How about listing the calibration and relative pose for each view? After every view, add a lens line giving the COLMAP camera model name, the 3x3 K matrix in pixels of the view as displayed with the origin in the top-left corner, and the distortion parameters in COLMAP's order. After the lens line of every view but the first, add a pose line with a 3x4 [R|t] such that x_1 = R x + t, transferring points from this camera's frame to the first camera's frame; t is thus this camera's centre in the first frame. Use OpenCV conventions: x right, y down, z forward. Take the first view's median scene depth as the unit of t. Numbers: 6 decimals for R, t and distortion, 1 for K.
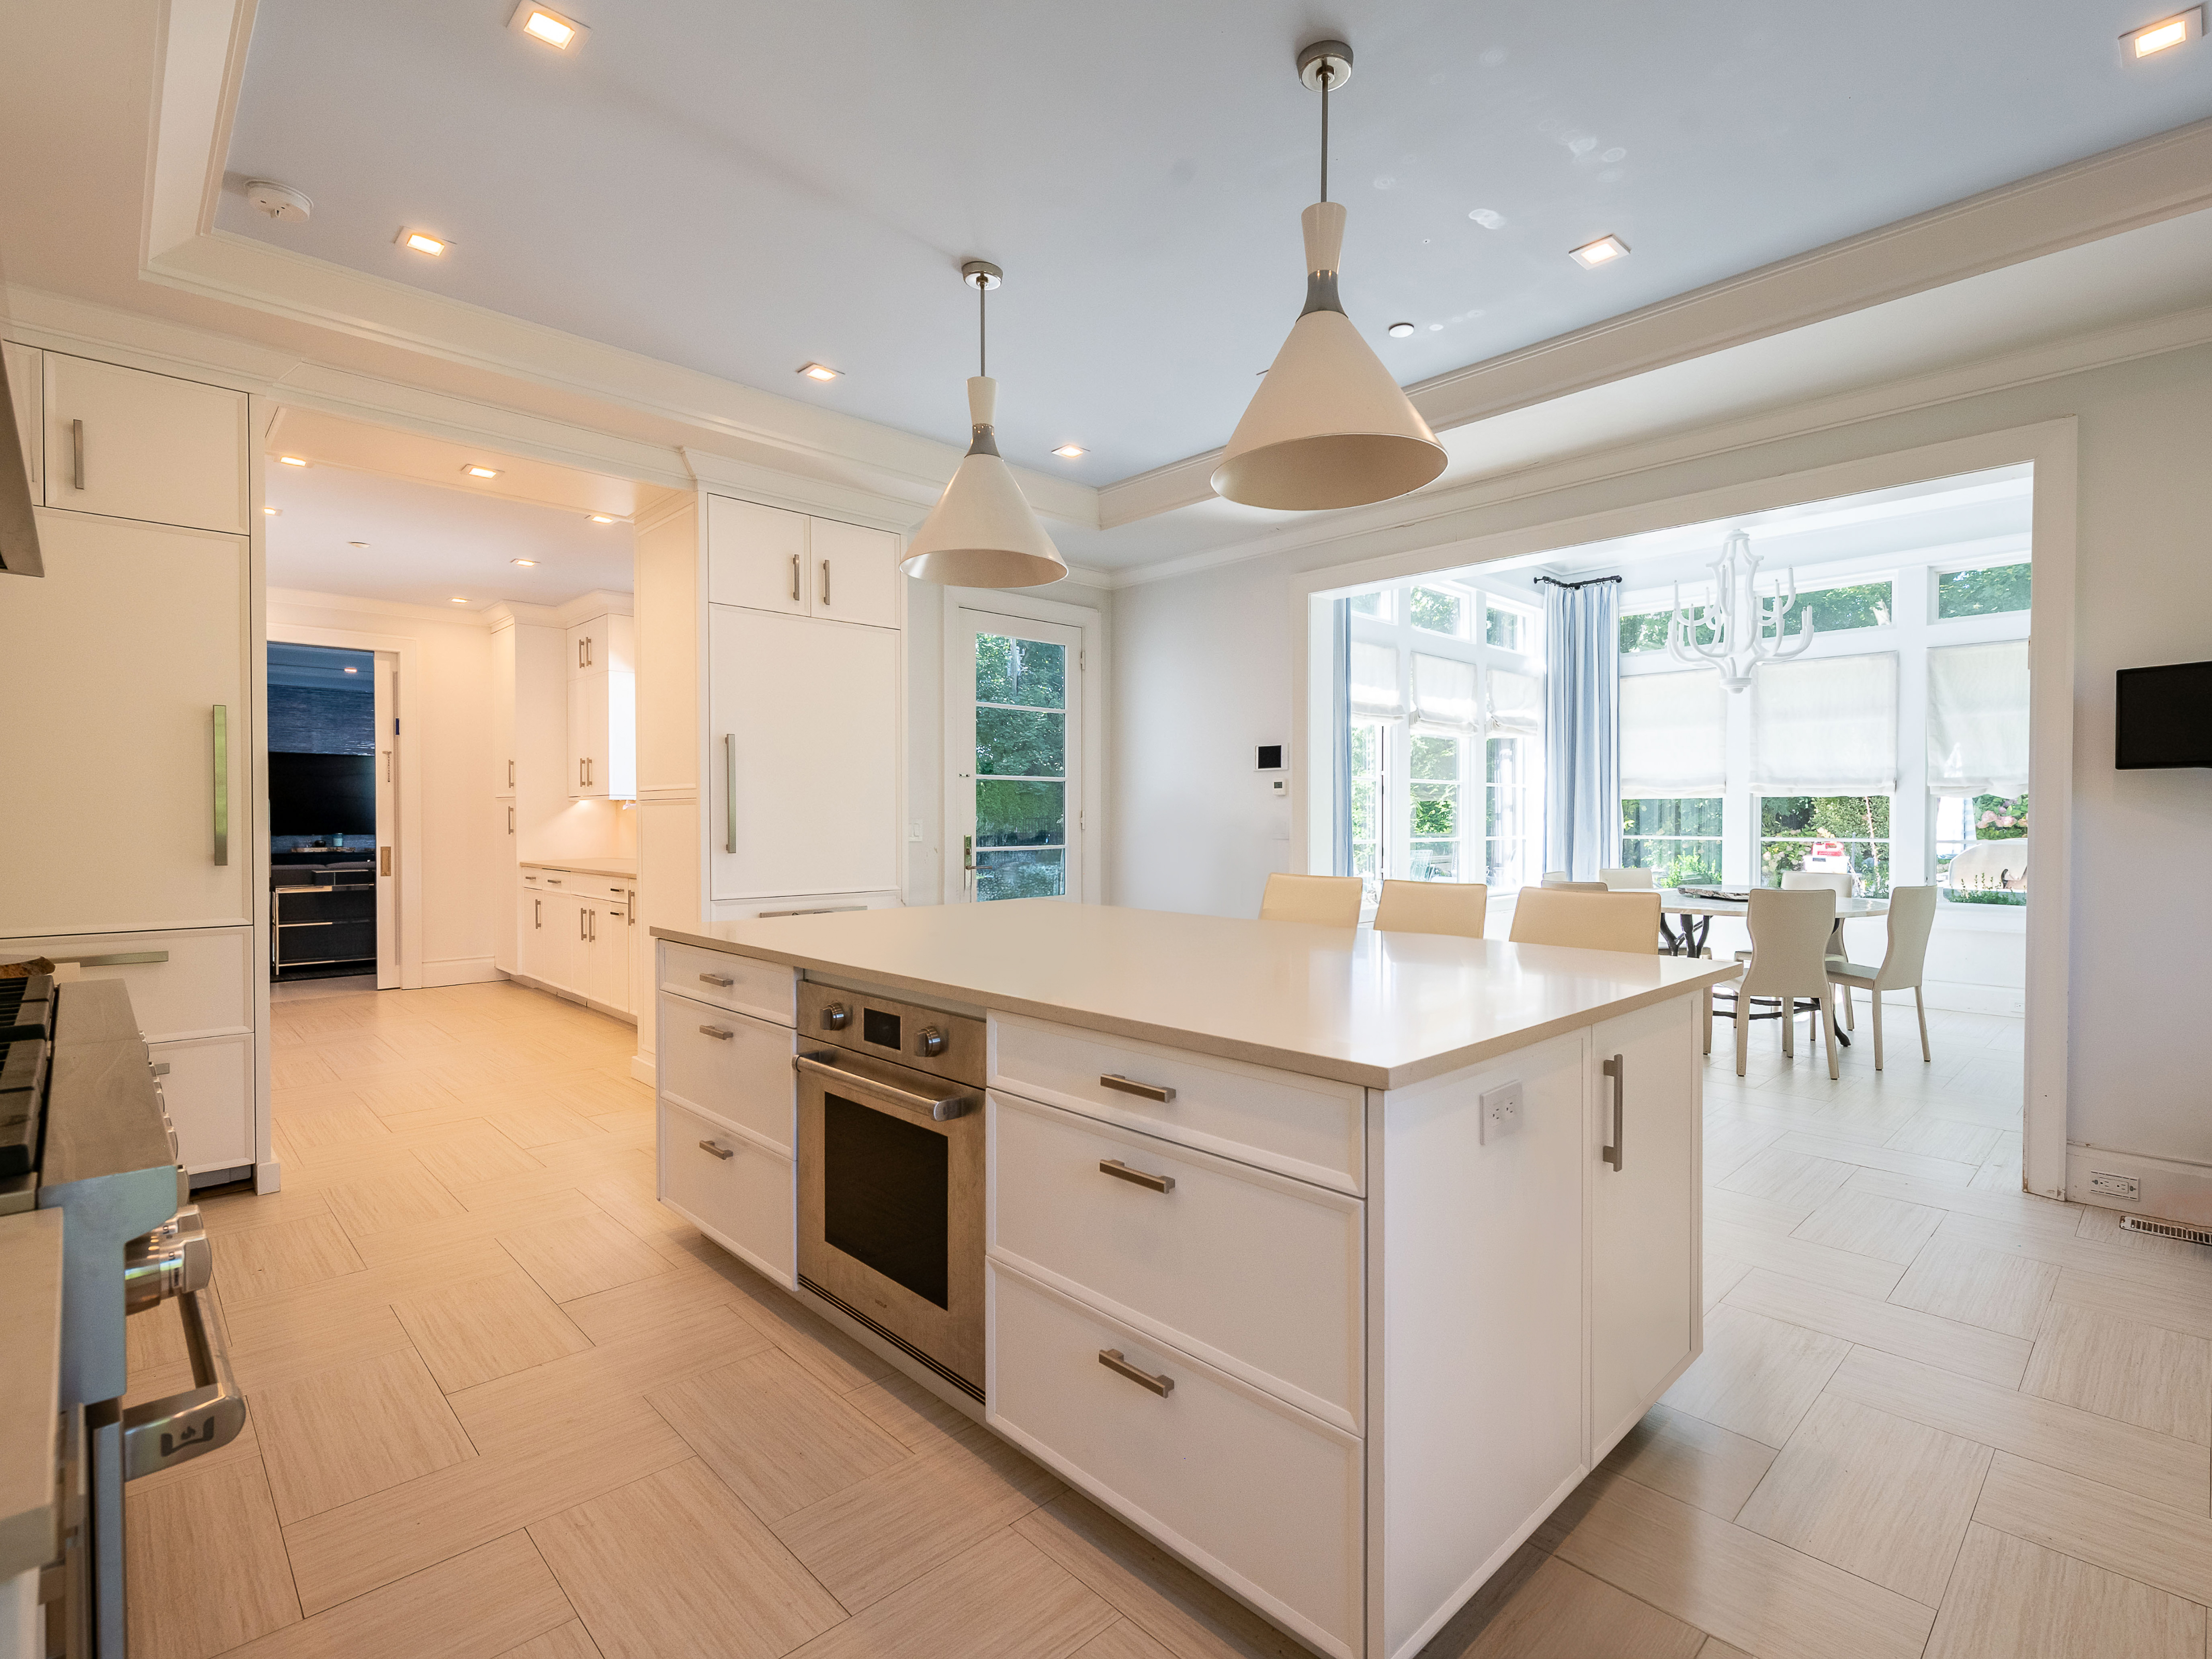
lens RADIAL K [[1040.8, 0, 1248.3], [0, 1040.8, 834.5], [0, 0, 1]] dist [0.003262, 0.000137]
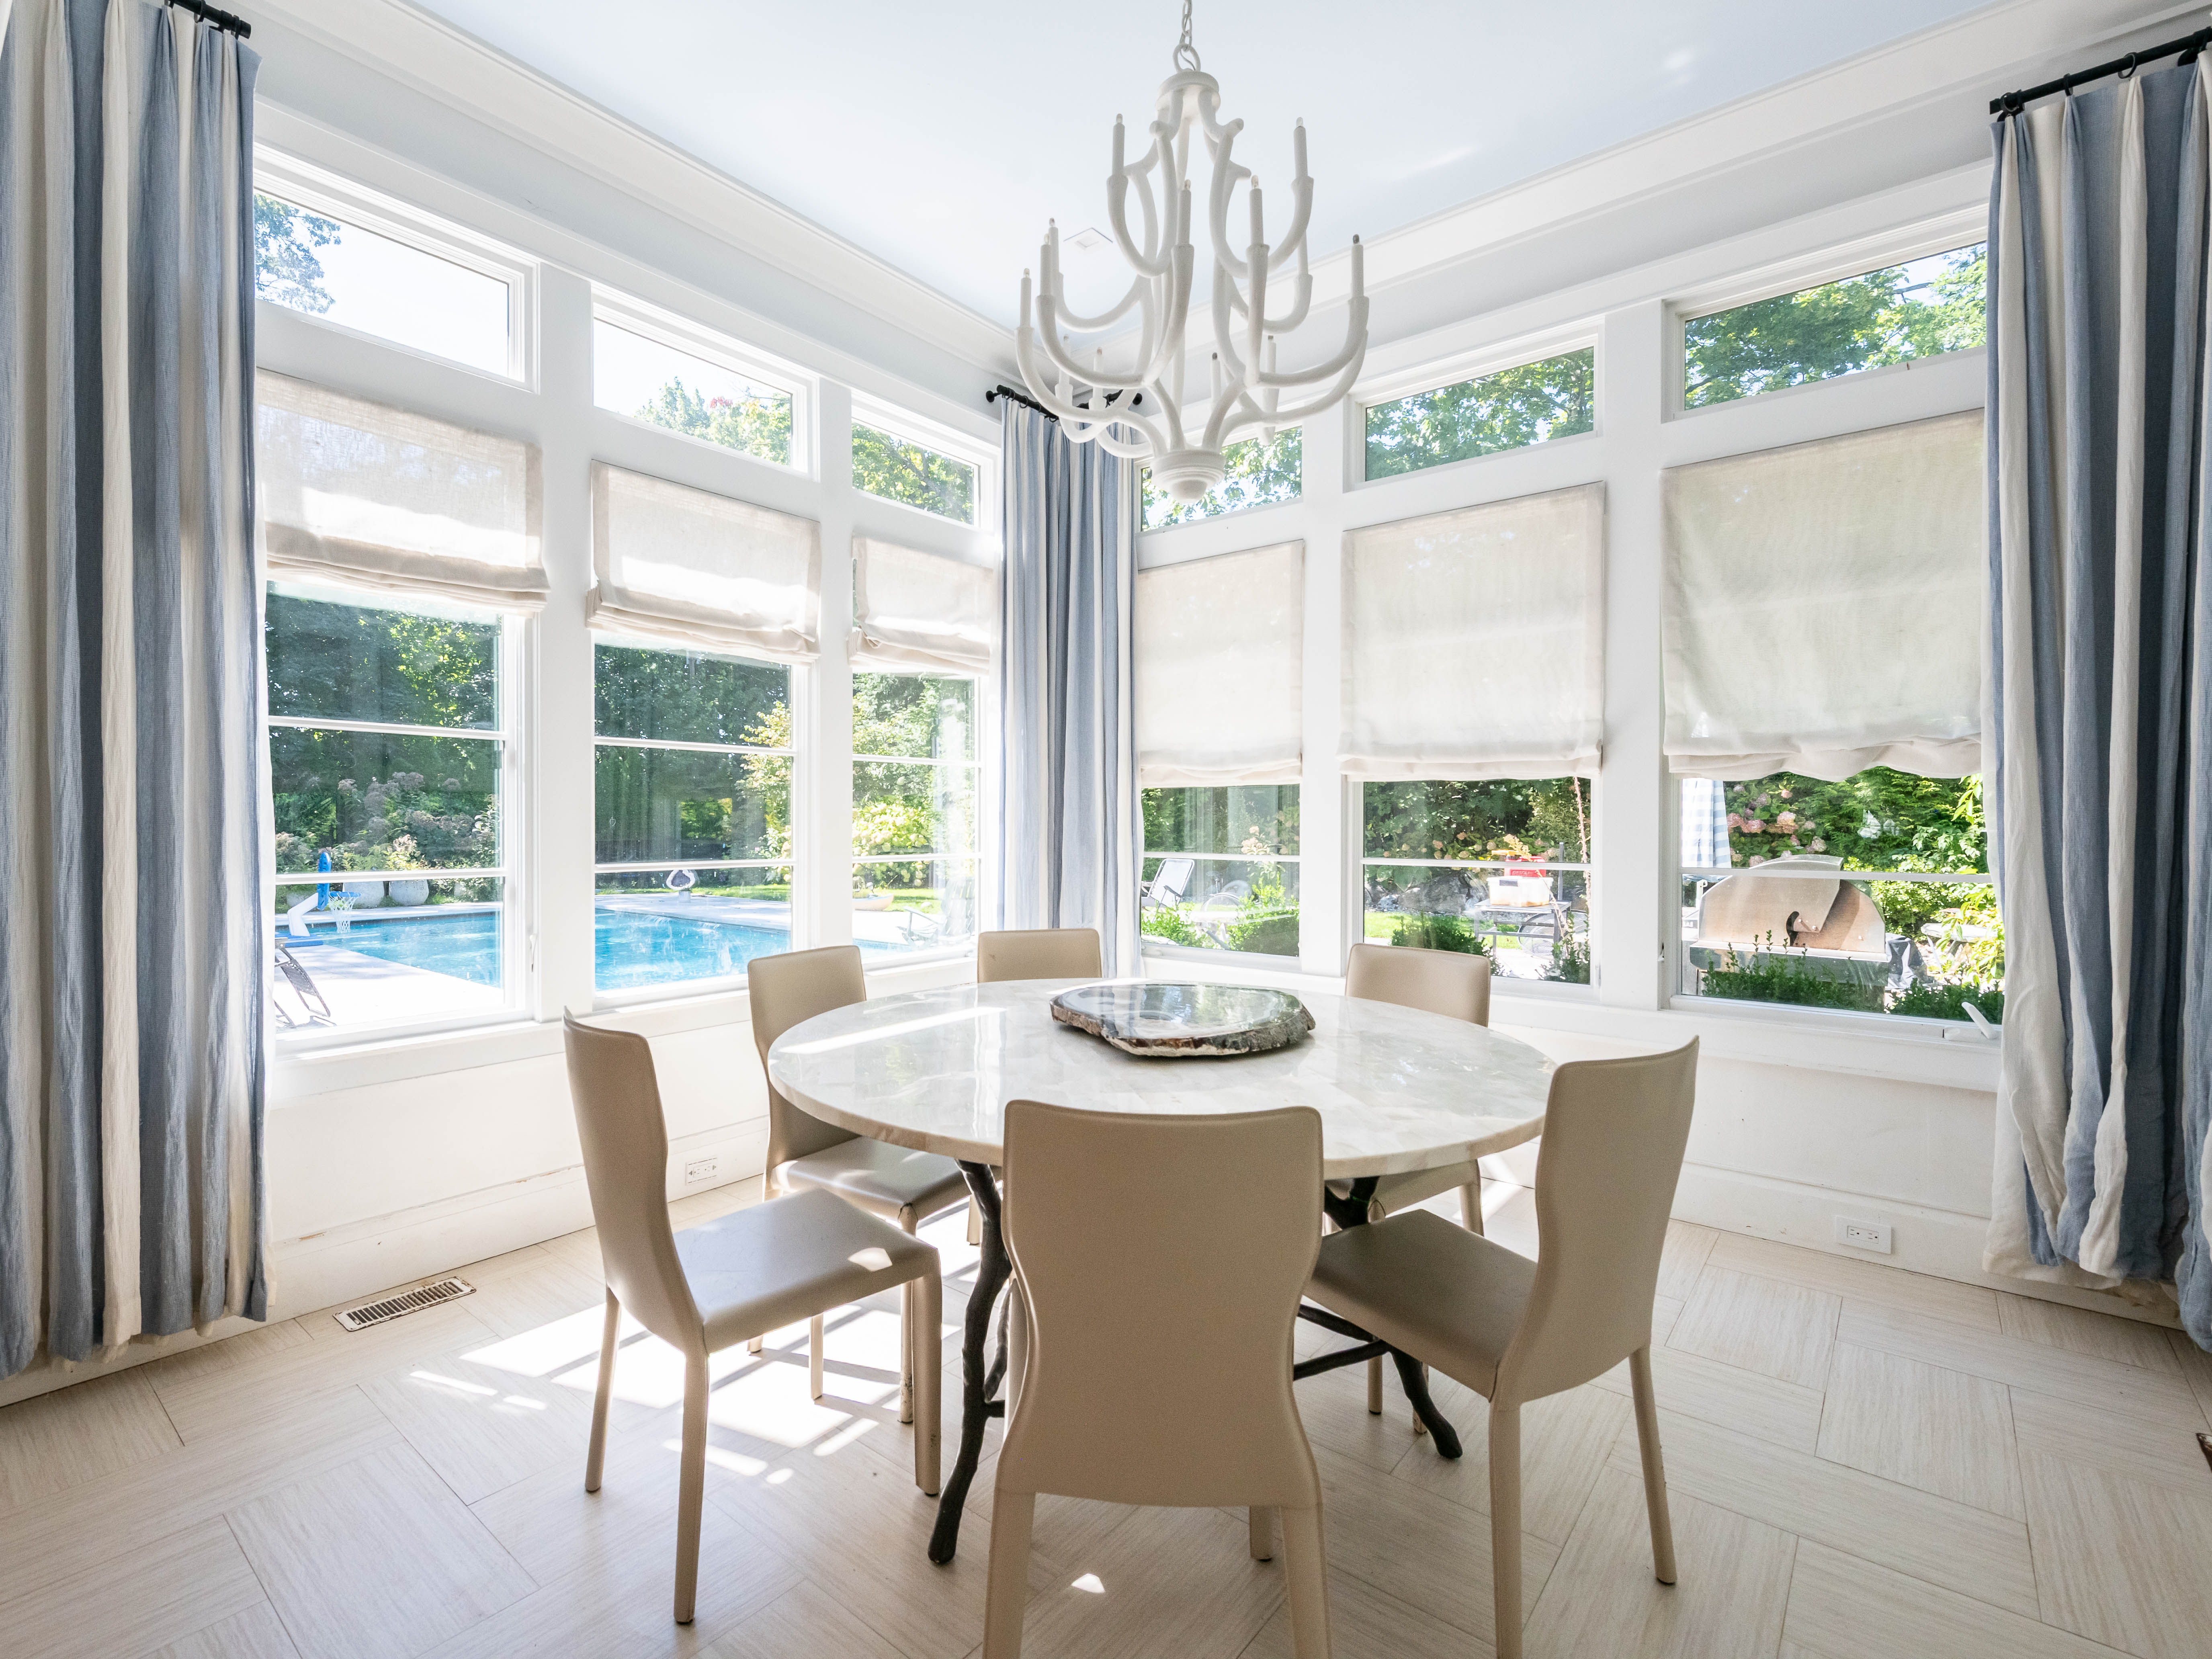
lens RADIAL K [[989.7, 0, 1105.1], [0, 989.7, 832.7], [0, 0, 1]] dist [0.001518, -0.000012]
pose [[0.997786, 0.000111, 0.066499, 0.366675], [0.000196, 0.999989, -0.004609, -0.008624], [-0.066499, 0.004611, 0.997776, 0.565268]]
